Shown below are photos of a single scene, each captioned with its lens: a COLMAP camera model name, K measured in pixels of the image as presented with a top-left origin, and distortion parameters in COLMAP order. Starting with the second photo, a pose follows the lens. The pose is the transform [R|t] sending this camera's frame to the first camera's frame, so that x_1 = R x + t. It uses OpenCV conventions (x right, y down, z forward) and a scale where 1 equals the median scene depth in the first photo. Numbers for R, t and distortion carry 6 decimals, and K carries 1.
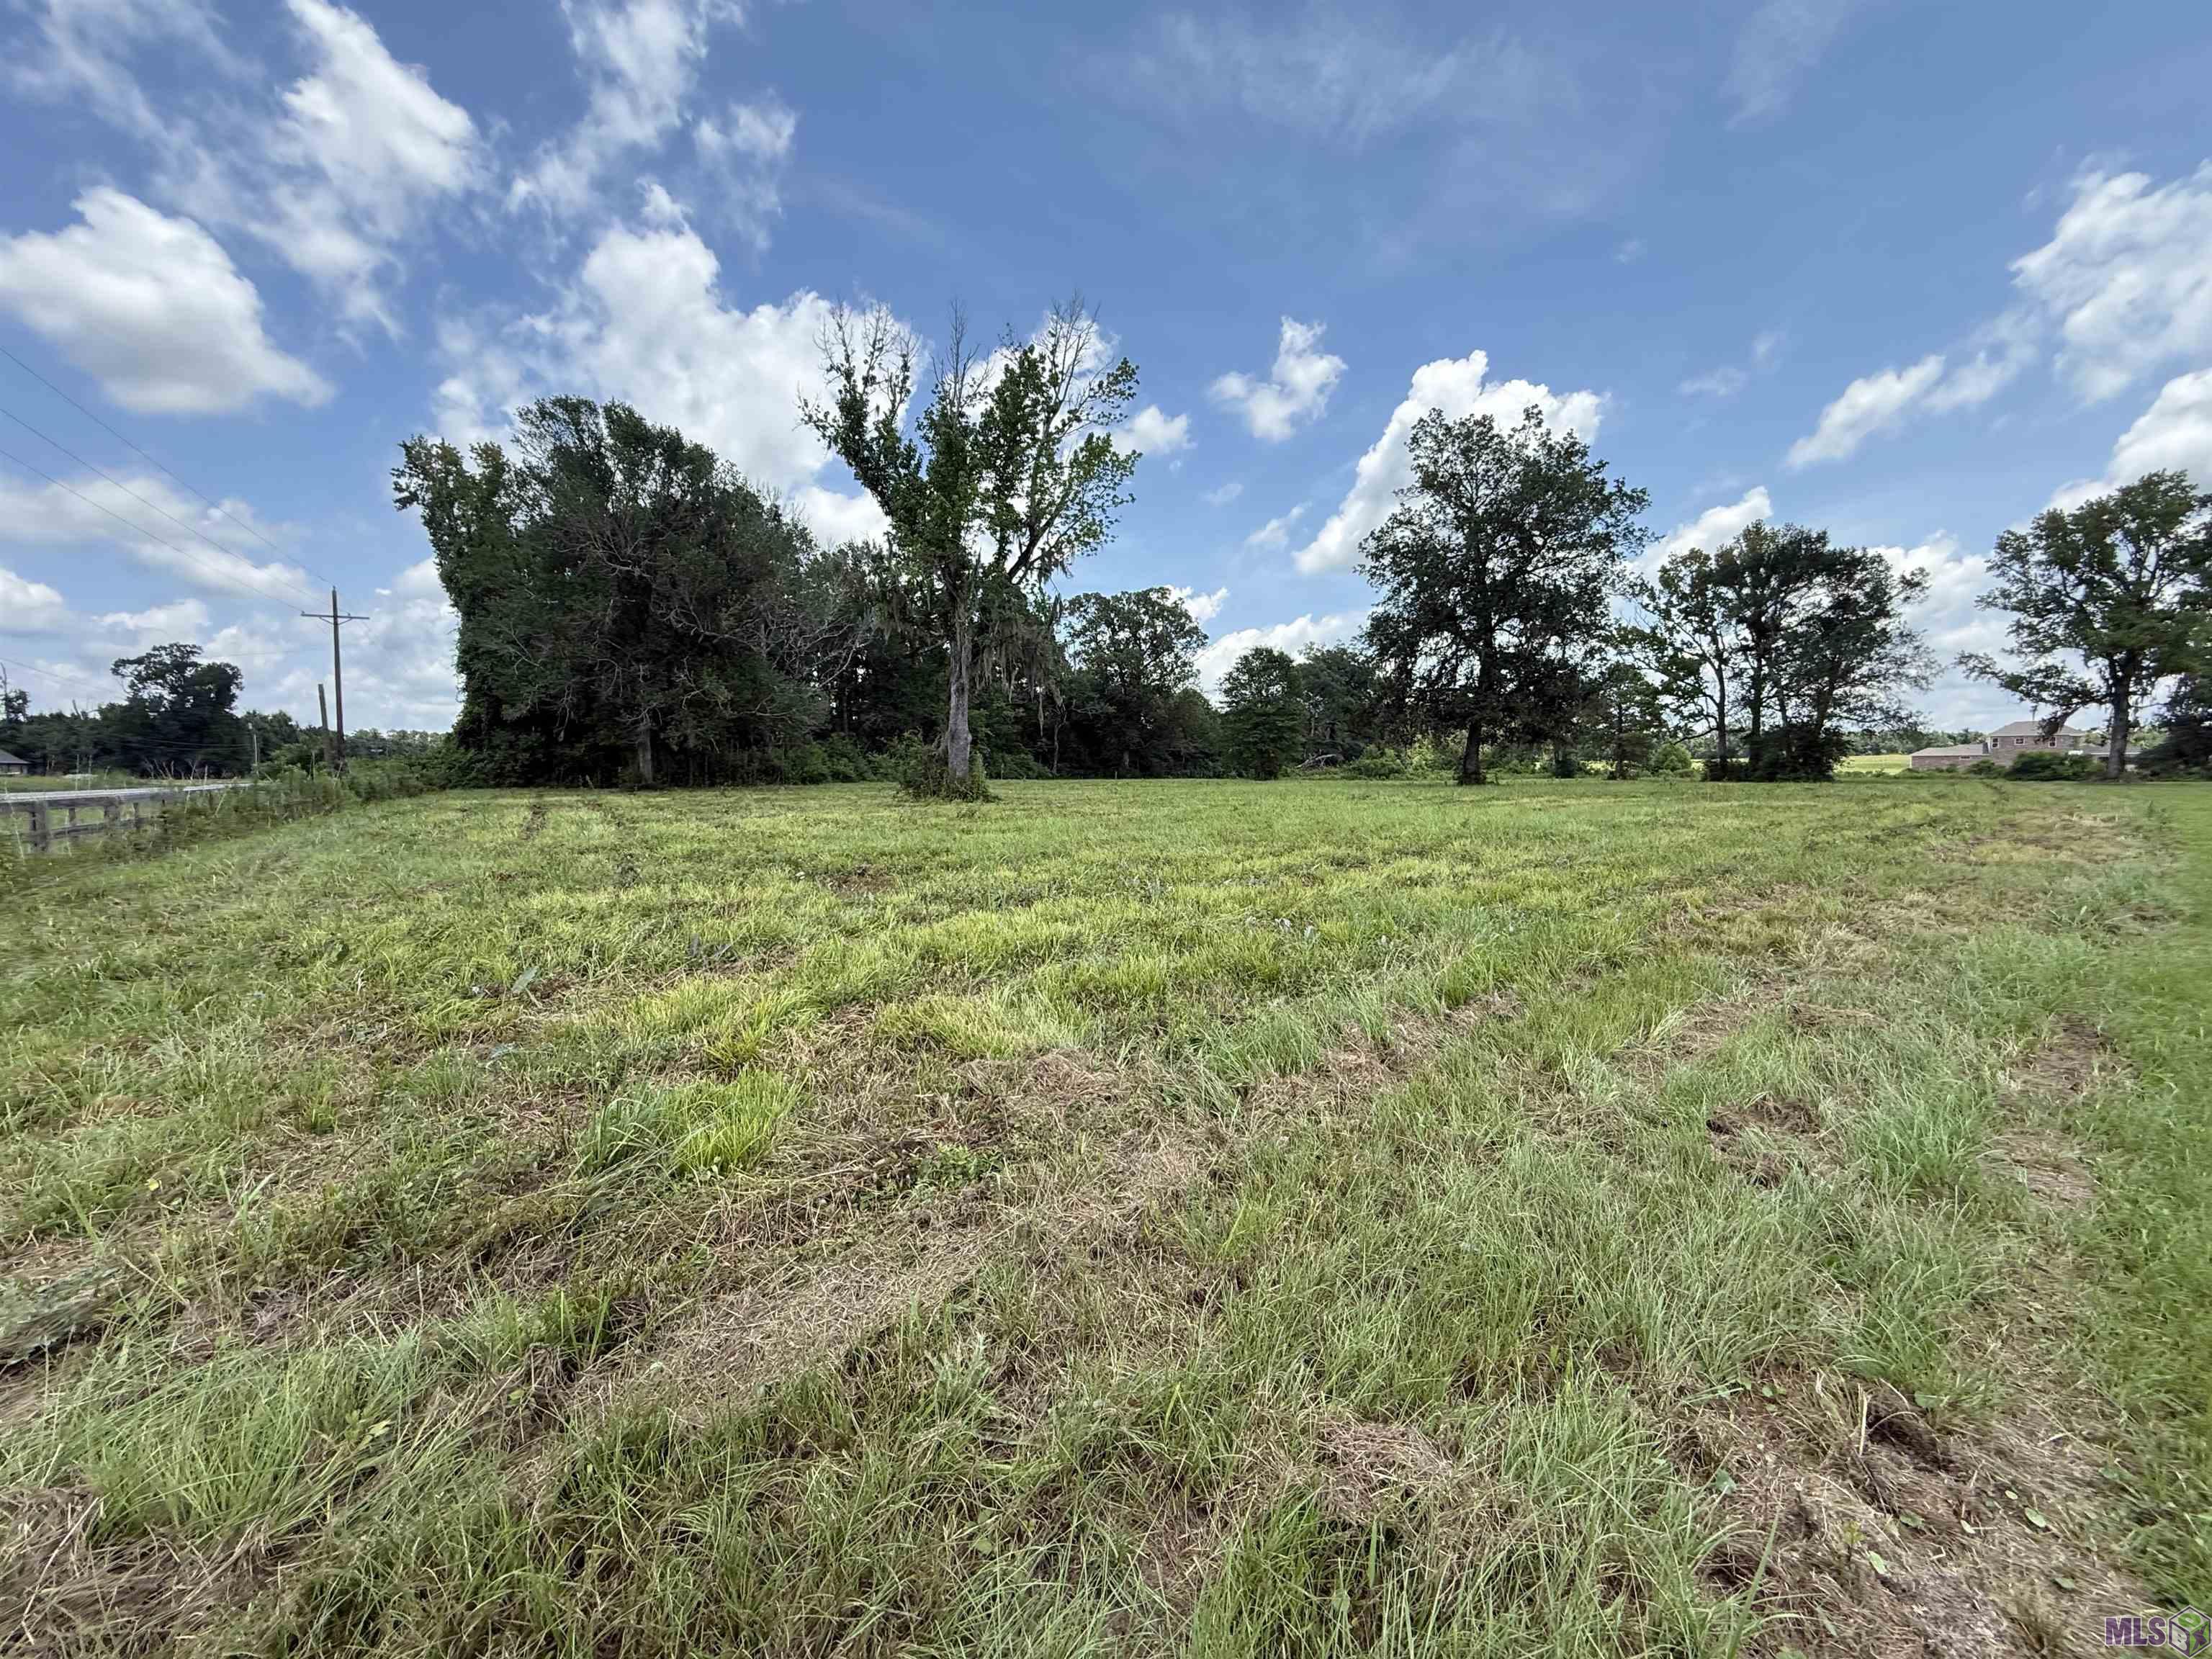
lens RADIAL K [[888.9, 0, 1106.0], [0, 888.9, 829.5], [0, 0, 1]] dist [0.001685, 0.000311]
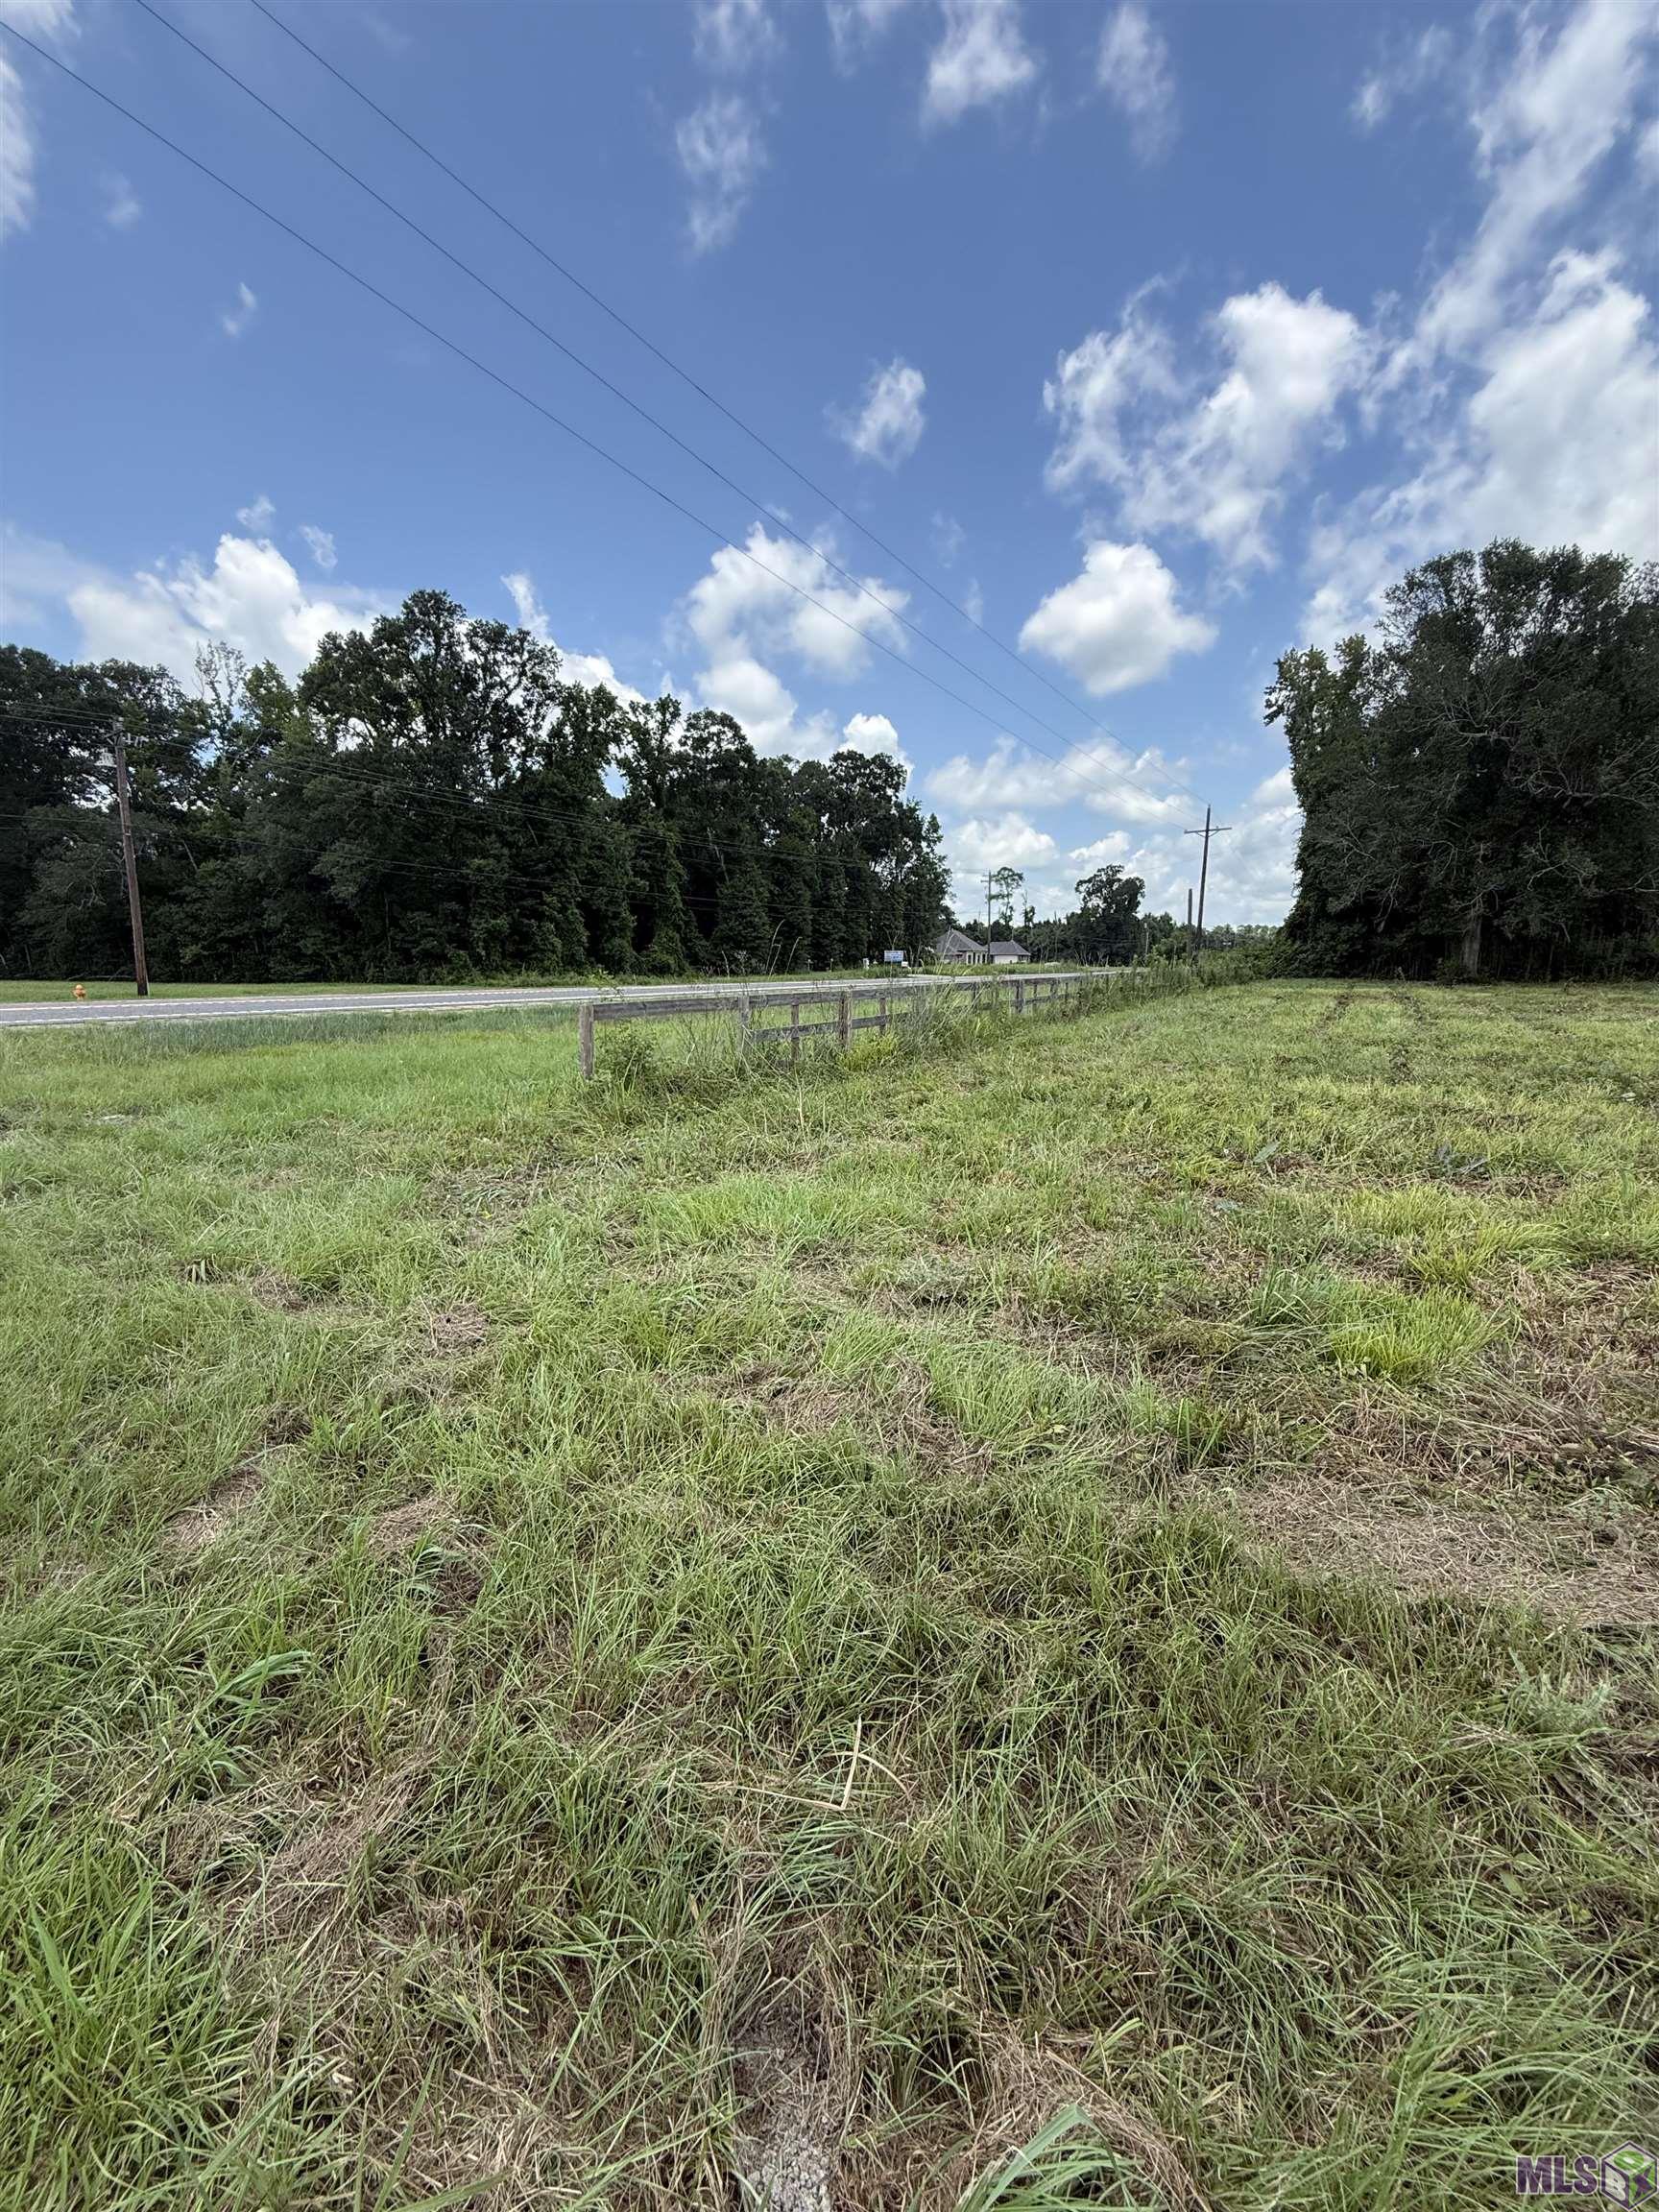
lens RADIAL K [[888.9, 0, 829.5], [0, 888.9, 1106.0], [0, 0, 1]] dist [0.001685, 0.000311]
pose [[0.449719, 0.149012, -0.880652, 0.014681], [-0.064907, 0.988830, 0.134171, -0.000241], [0.890808, -0.003179, 0.454368, 0.002292]]
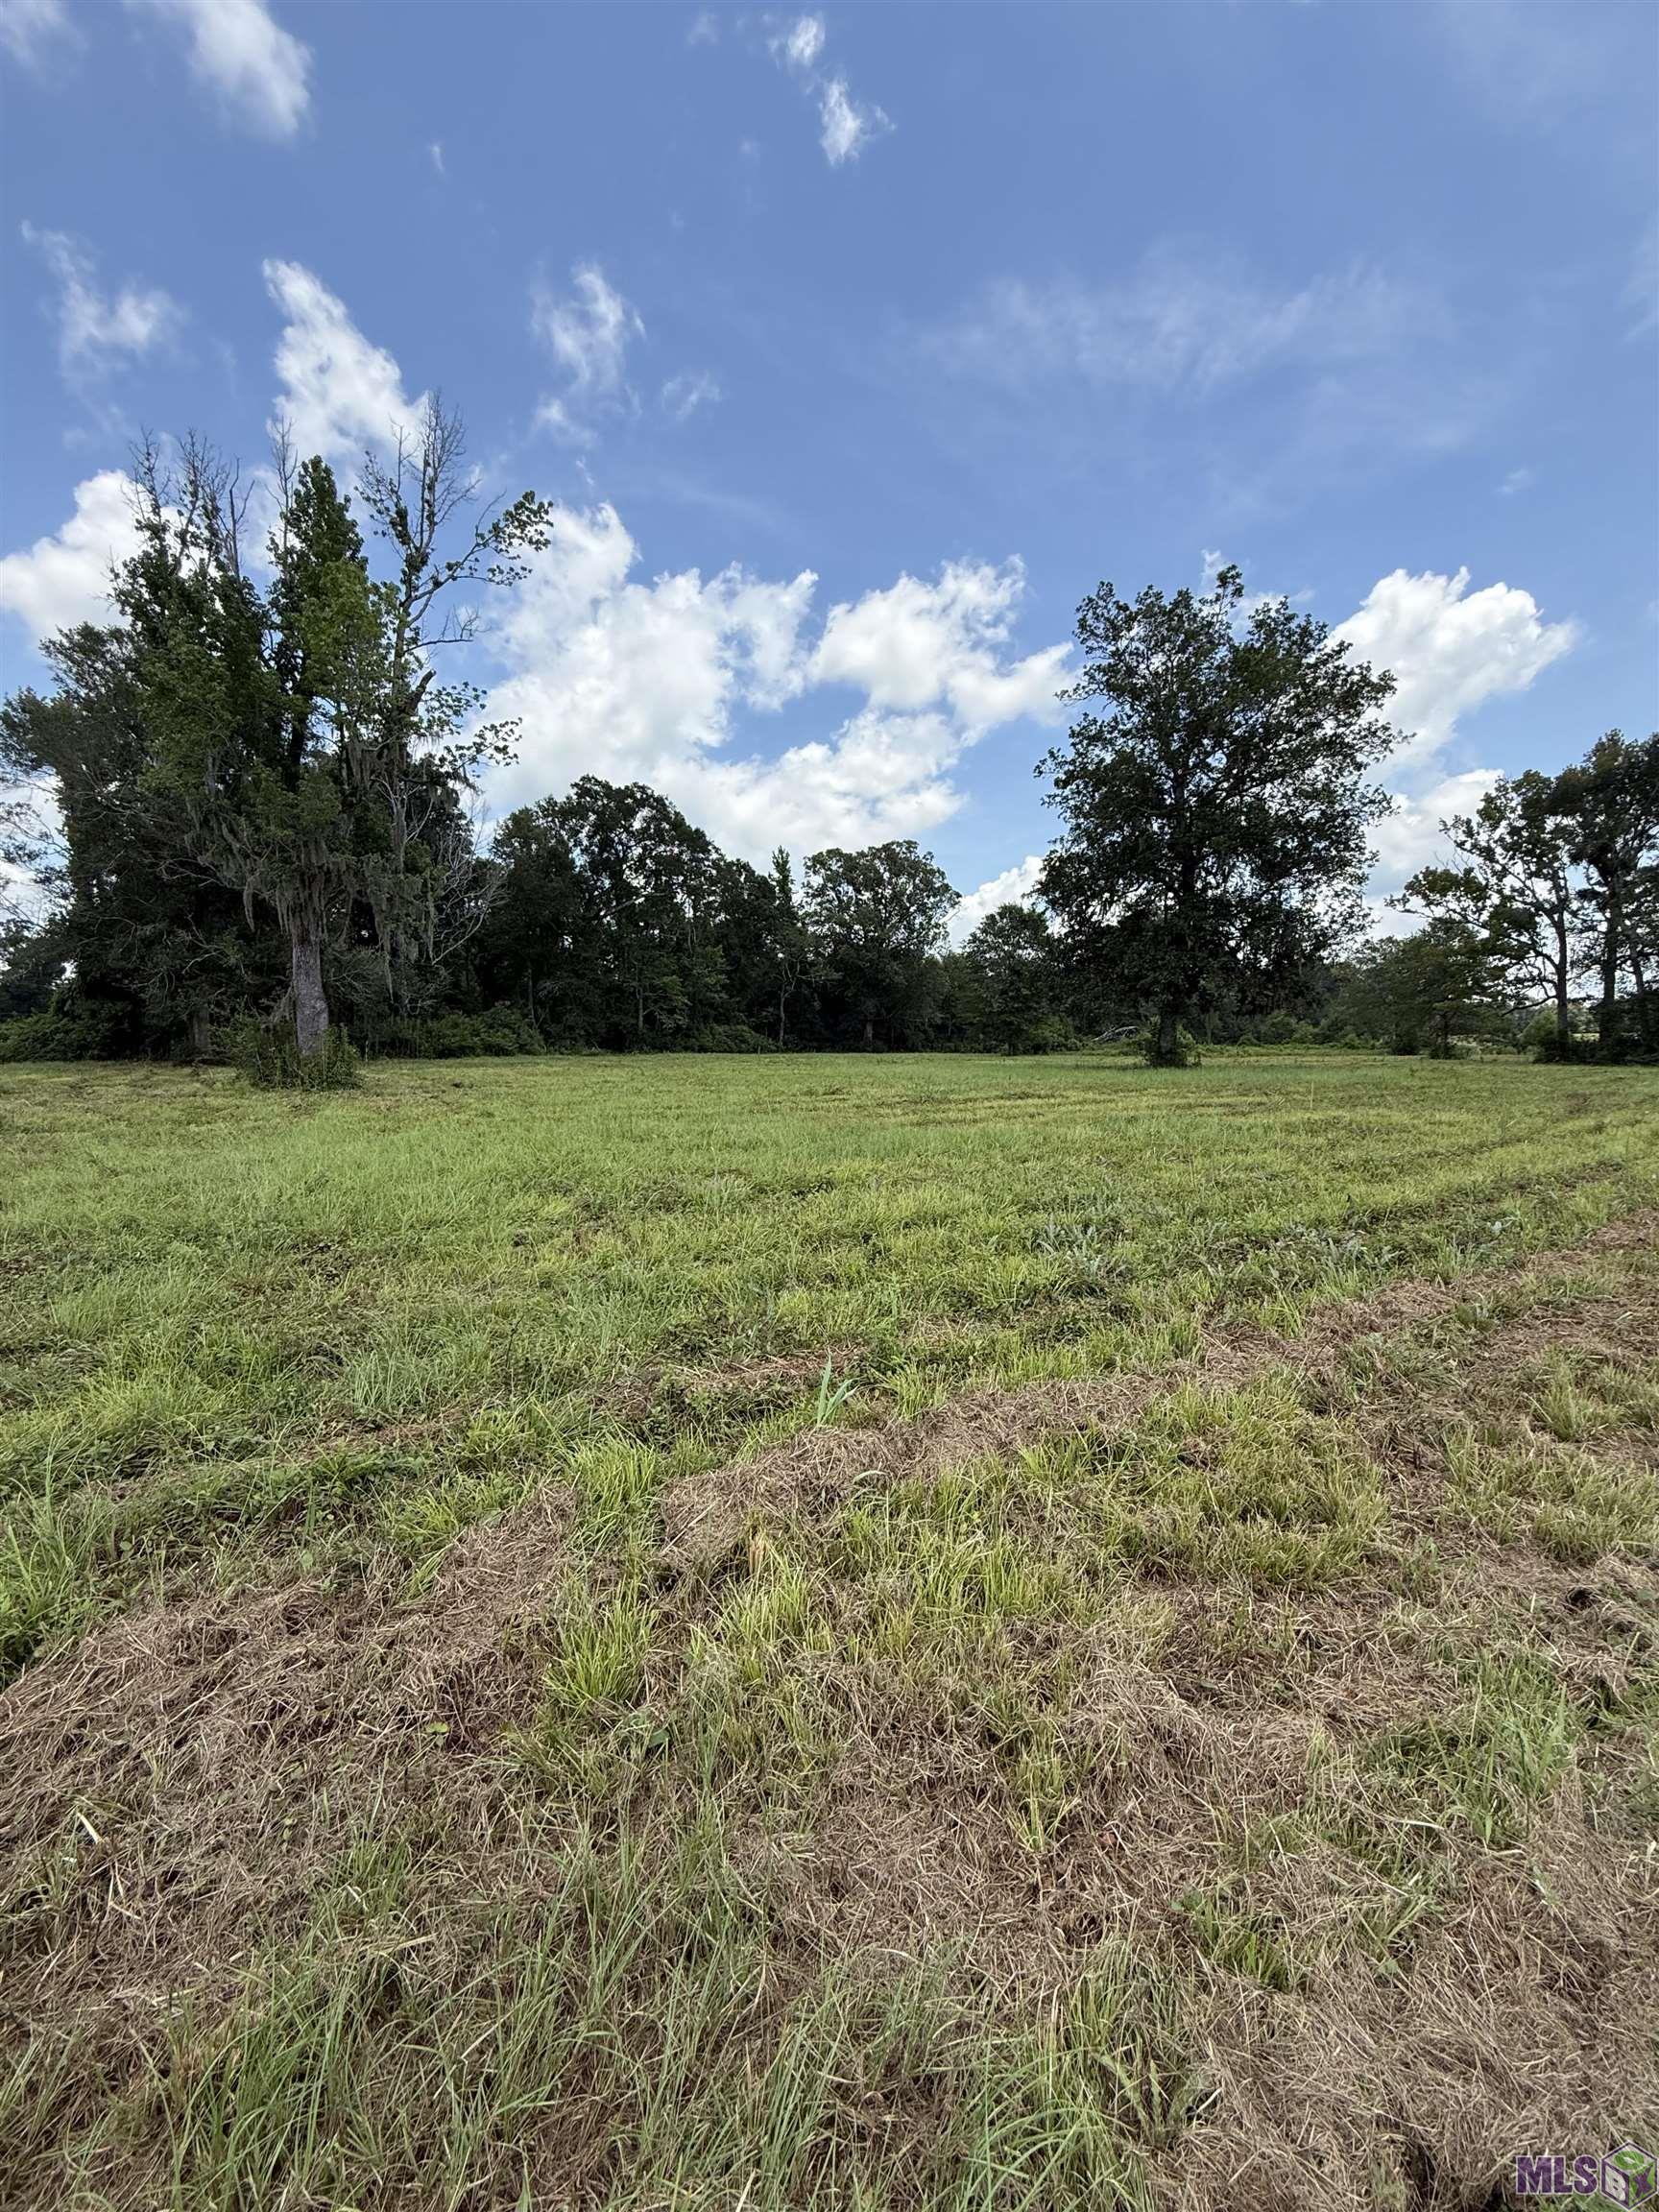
lens RADIAL K [[898.9, 0, 829.5], [0, 898.9, 1106.0], [0, 0, 1]] dist [-0.000565, -0.000350]
pose [[0.991259, 0.015364, -0.131030, 0.170671], [-0.014513, 0.999867, 0.007447, -0.013933], [0.131127, -0.005481, 0.991350, 0.134741]]
